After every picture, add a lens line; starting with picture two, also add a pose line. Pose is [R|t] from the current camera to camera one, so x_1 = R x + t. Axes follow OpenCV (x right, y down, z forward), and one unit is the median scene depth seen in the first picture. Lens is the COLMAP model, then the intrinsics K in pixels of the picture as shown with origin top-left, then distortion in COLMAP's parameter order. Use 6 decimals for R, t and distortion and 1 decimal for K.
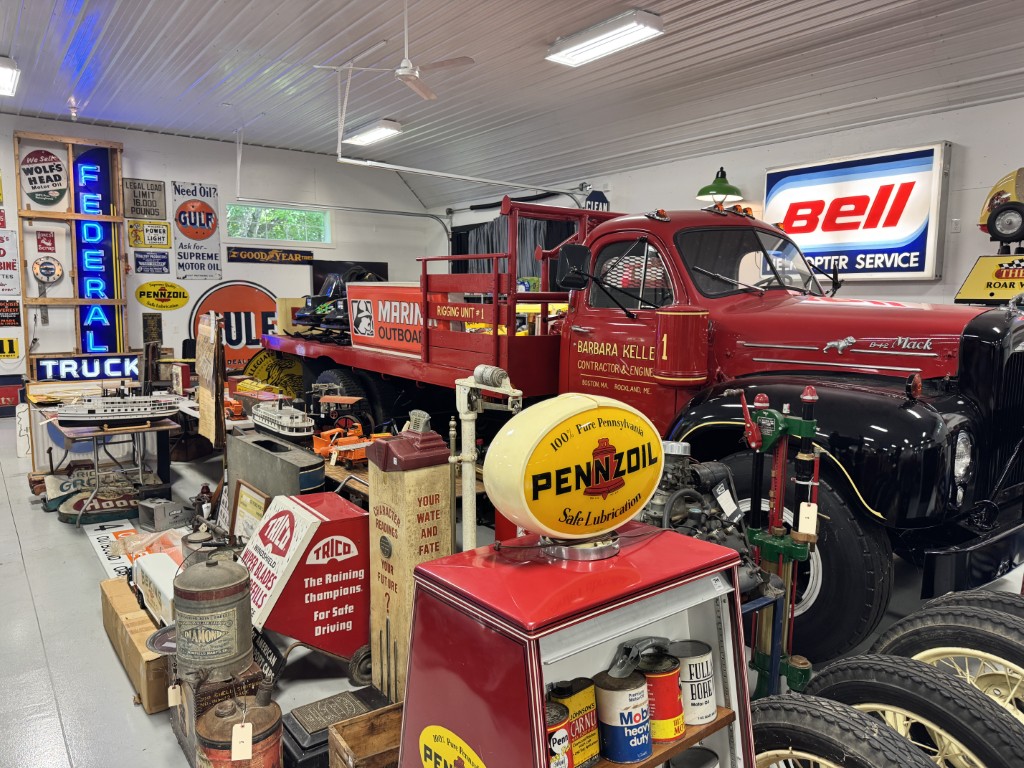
lens RADIAL K [[729.2, 0, 512.5], [0, 729.2, 382.7], [0, 0, 1]] dist [0.024466, -0.030279]
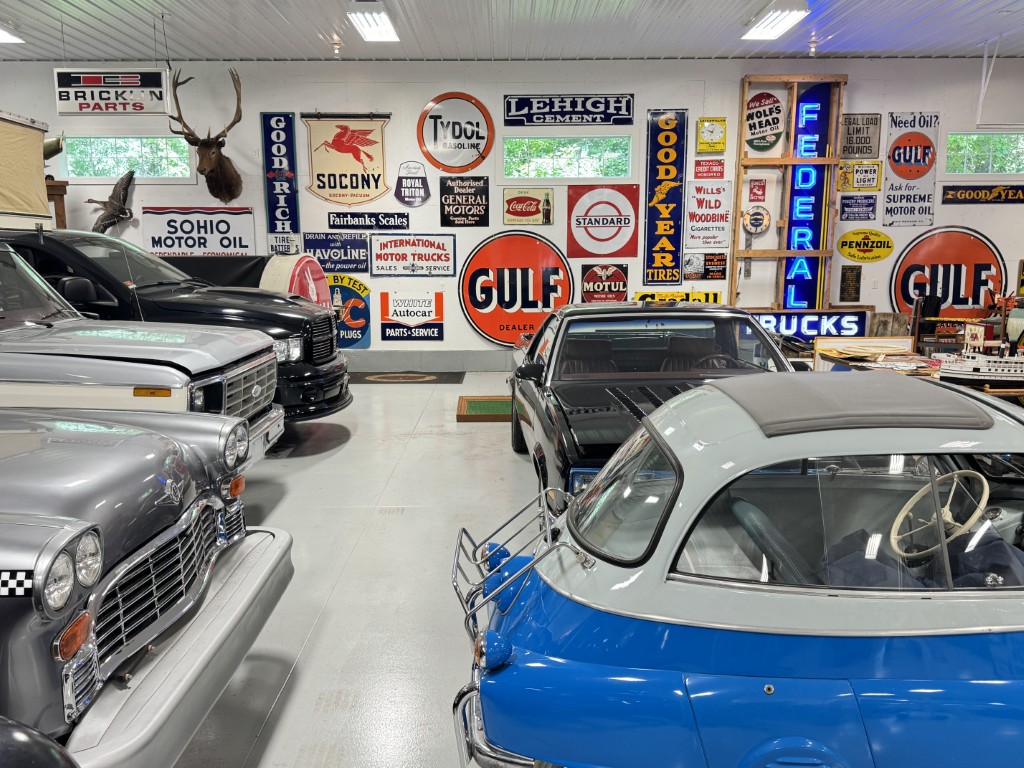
lens RADIAL K [[890.7, 0, 497.2], [0, 890.7, 430.4], [0, 0, 1]] dist [-0.043079, -0.005328]
pose [[0.789630, 0.104197, -0.604671, -0.170195], [-0.050459, 0.993165, 0.105248, 0.013409], [0.611505, -0.052596, 0.789491, -0.127888]]
